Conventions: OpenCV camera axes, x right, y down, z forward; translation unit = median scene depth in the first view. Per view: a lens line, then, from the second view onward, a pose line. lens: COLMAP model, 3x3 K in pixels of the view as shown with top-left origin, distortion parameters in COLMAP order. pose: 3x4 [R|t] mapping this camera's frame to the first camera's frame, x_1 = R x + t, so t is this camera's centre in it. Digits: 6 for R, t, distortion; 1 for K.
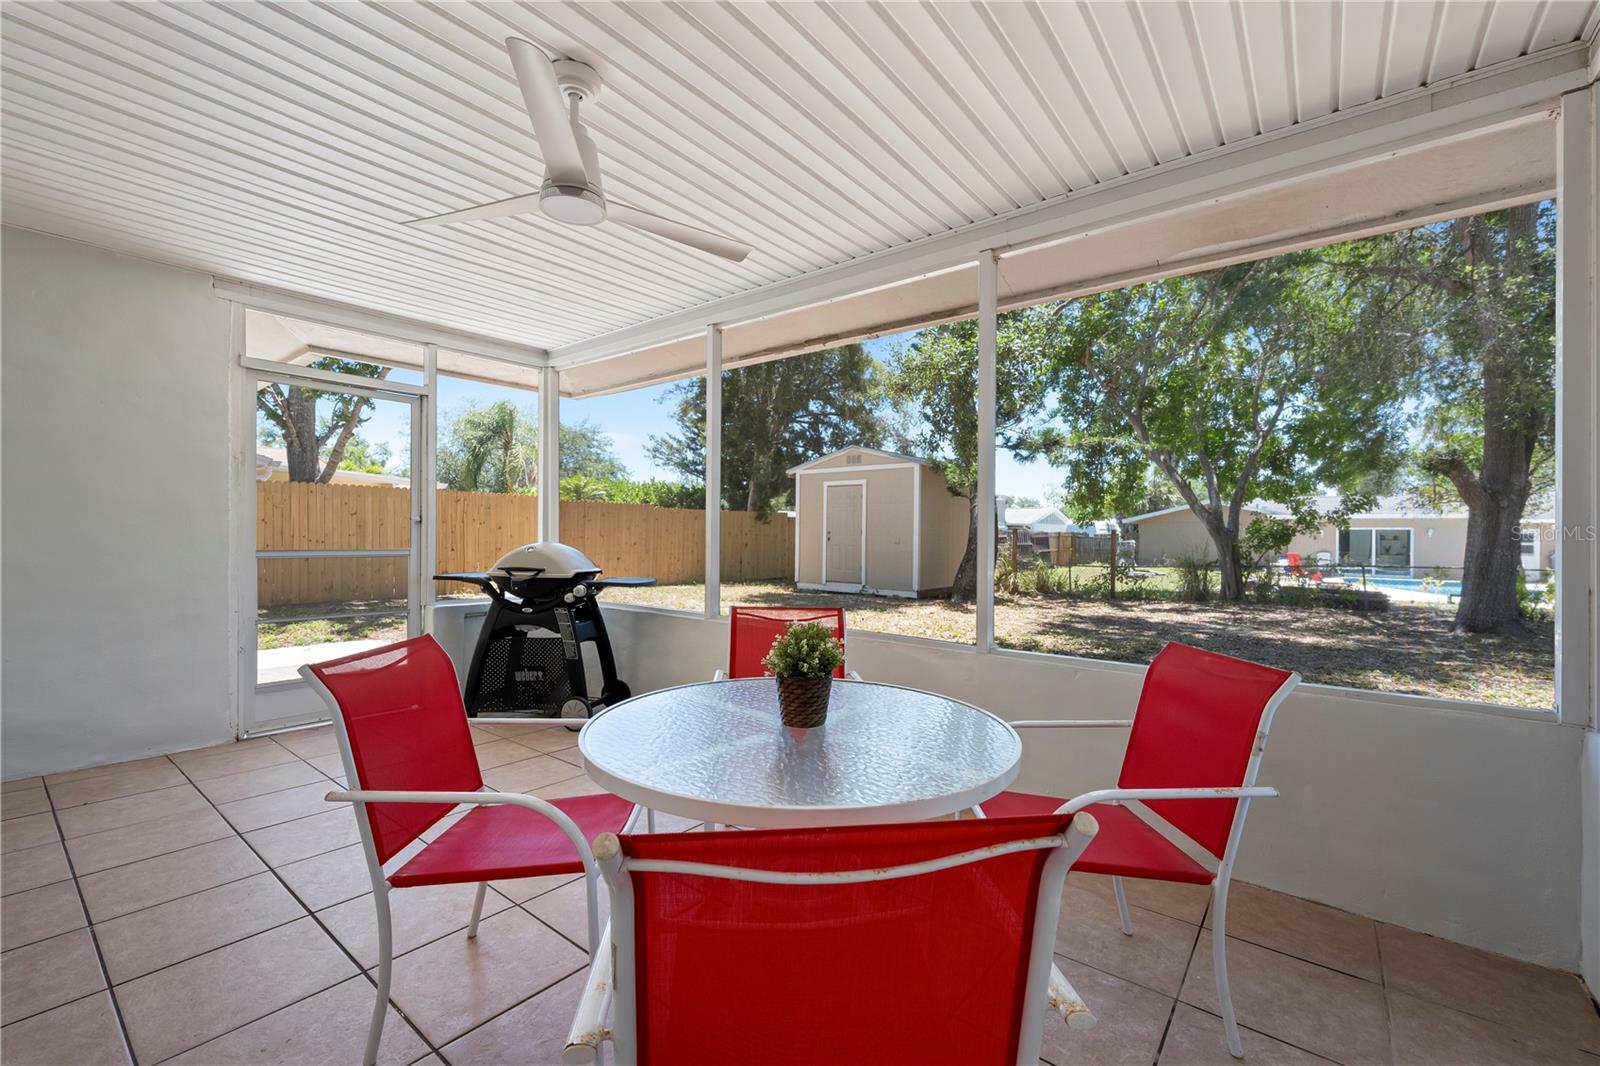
lens RADIAL K [[667.5, 0, 806.5], [0, 667.5, 528.3], [0, 0, 1]] dist [-0.010254, 0.000600]
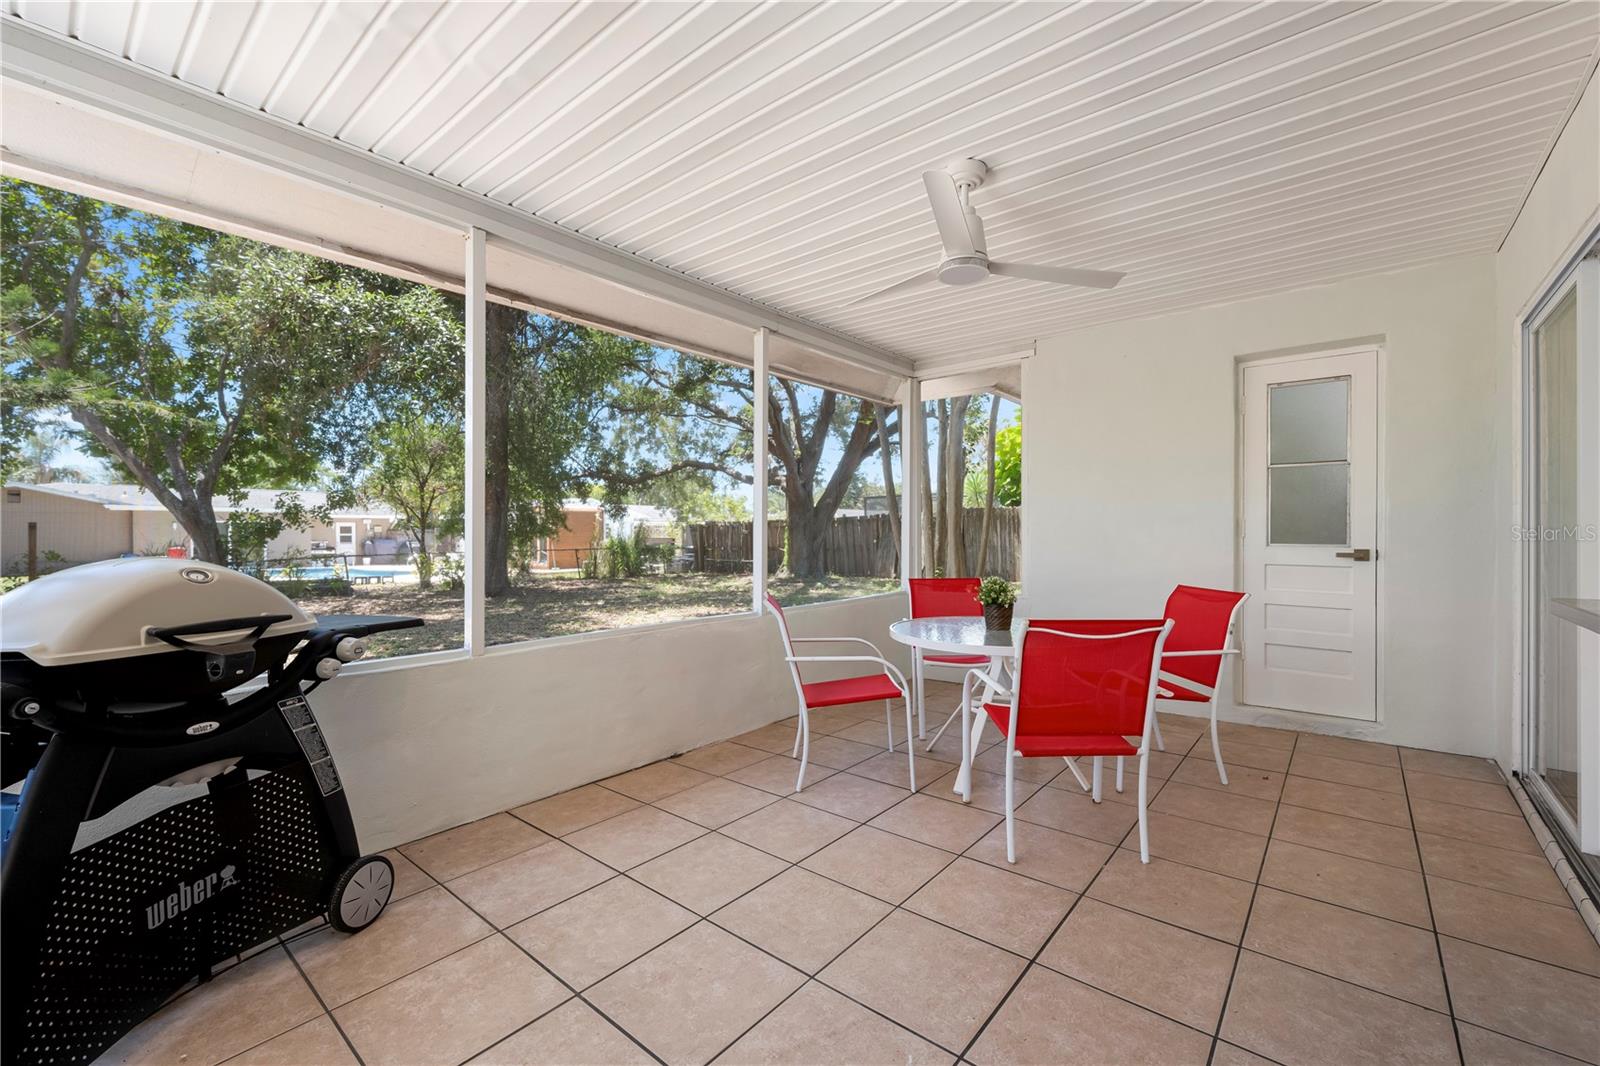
lens RADIAL K [[667.5, 0, 802.4], [0, 667.5, 534.3], [0, 0, 1]] dist [-0.010254, 0.000600]
pose [[0.017484, -0.010706, 0.999790, -0.255615], [-0.009089, 0.999900, 0.010867, -0.000056], [-0.999806, -0.009277, 0.017385, 0.202076]]
